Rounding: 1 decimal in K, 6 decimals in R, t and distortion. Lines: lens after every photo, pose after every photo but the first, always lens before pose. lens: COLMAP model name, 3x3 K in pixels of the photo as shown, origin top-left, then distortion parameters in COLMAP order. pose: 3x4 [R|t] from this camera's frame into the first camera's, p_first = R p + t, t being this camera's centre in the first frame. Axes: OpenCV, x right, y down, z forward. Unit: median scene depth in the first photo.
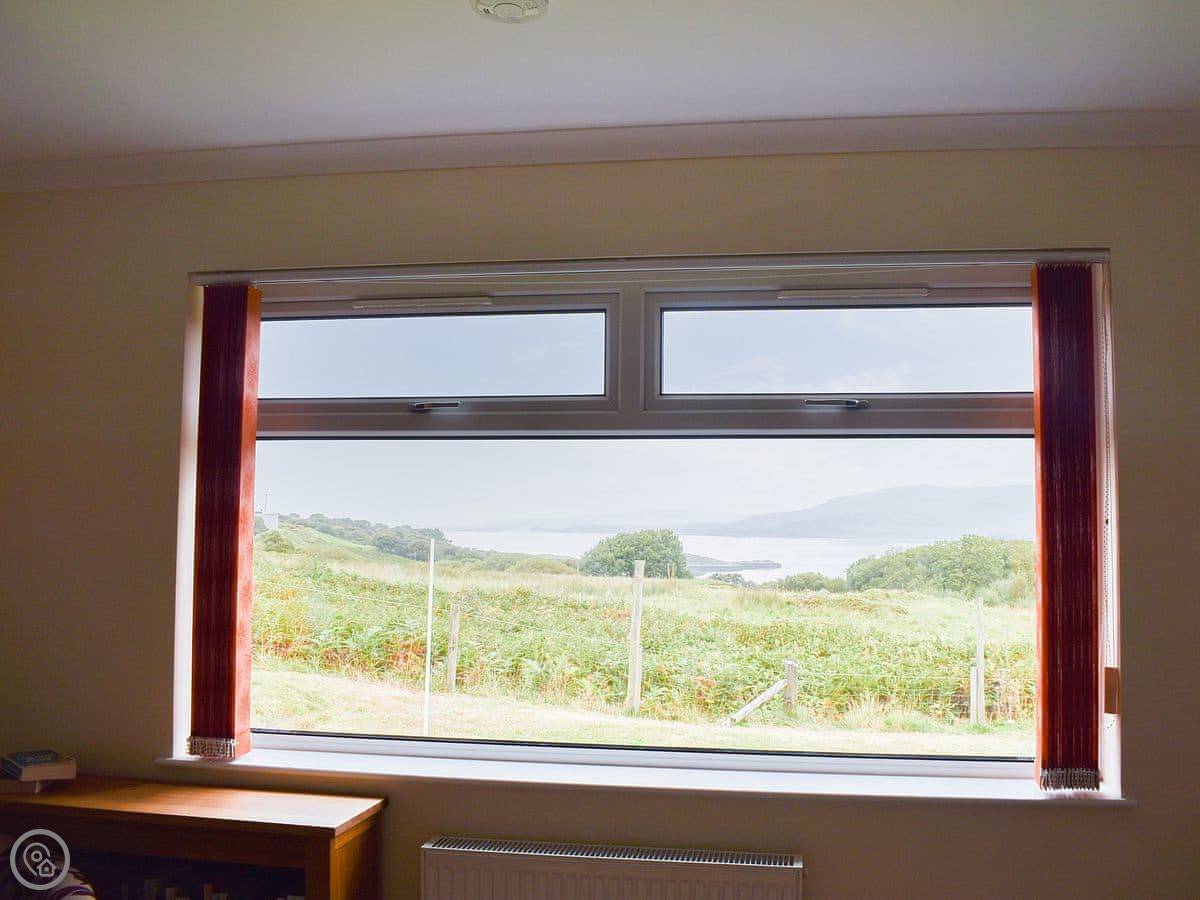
lens RADIAL K [[1019.3, 0, 598.6], [0, 1019.3, 472.4], [0, 0, 1]] dist [-0.008507, -0.083497]
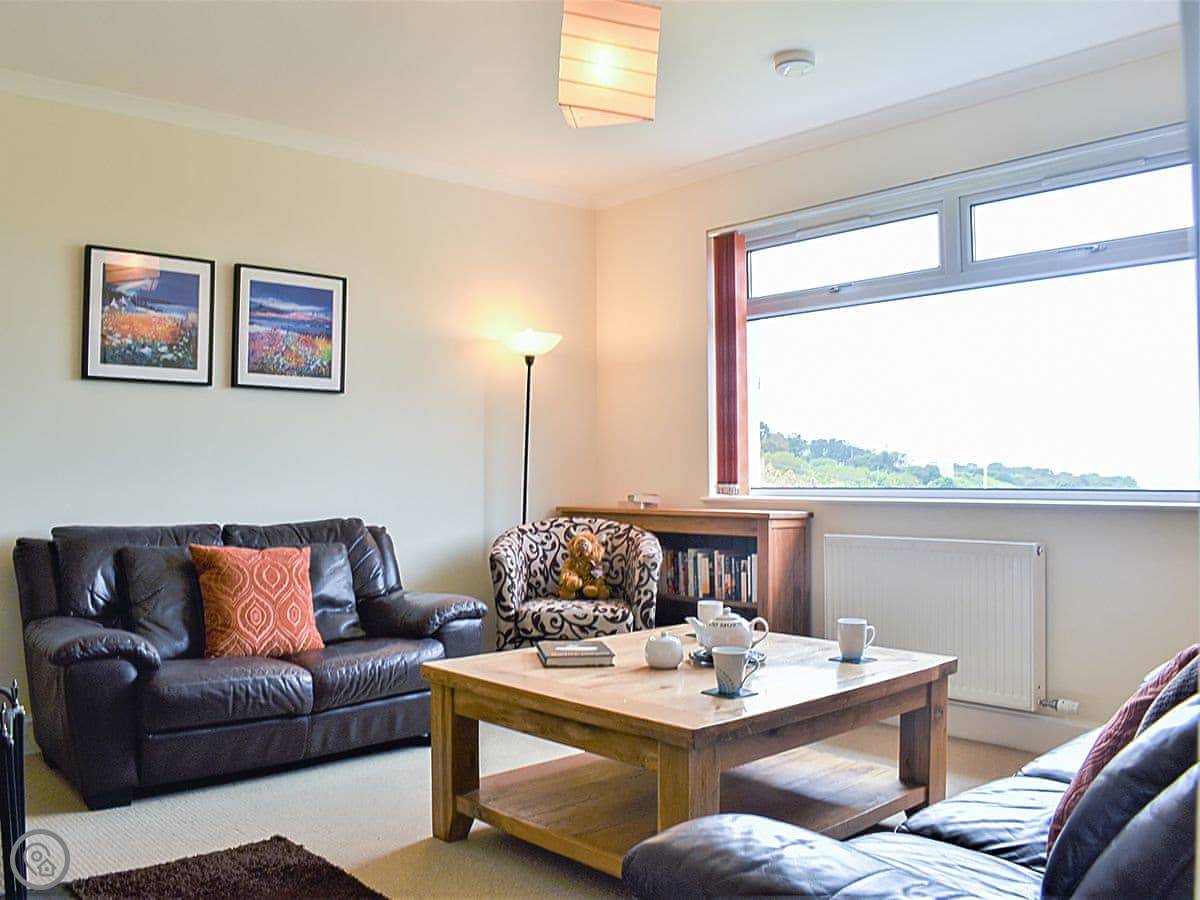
lens RADIAL K [[1019.3, 0, 598.6], [0, 1019.3, 472.4], [0, 0, 1]] dist [-0.008507, -0.083497]
pose [[0.795218, -0.021092, -0.605957, 0.532575], [0.047615, 0.998481, 0.027731, 0.172867], [0.604452, -0.050904, 0.795014, -0.580341]]
